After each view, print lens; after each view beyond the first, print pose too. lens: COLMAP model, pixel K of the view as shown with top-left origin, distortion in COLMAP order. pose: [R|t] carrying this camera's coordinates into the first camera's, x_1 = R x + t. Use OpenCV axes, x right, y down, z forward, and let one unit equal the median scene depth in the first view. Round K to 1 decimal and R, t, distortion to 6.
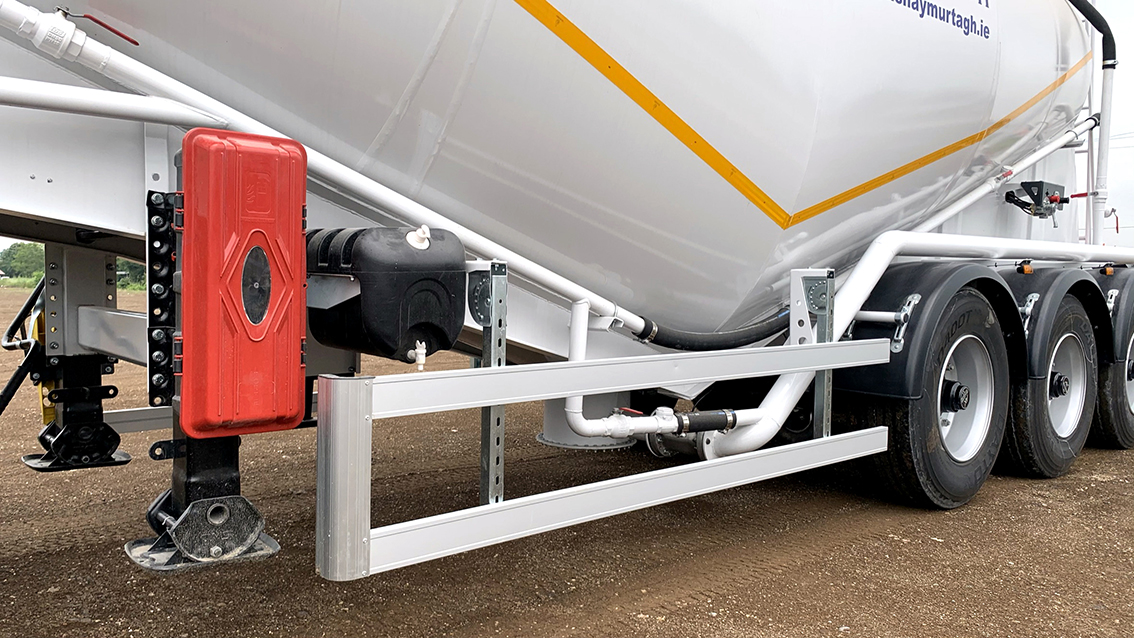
lens RADIAL K [[873.3, 0, 567.0], [0, 873.3, 319.0], [0, 0, 1]] dist [-0.003272, 0.001808]
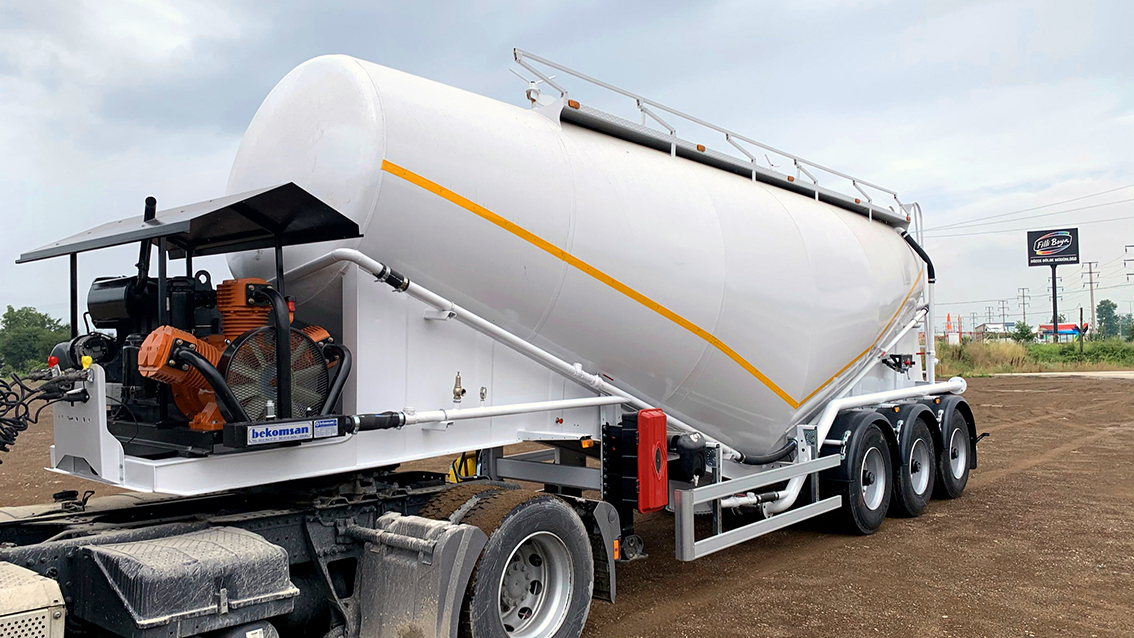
lens RADIAL K [[873.3, 0, 567.0], [0, 873.3, 319.0], [0, 0, 1]] dist [-0.003272, 0.001808]
pose [[0.990751, -0.022094, 0.133879, -0.560132], [0.032110, 0.996806, -0.073120, -0.168001], [-0.131836, 0.076742, 0.988296, -1.032427]]
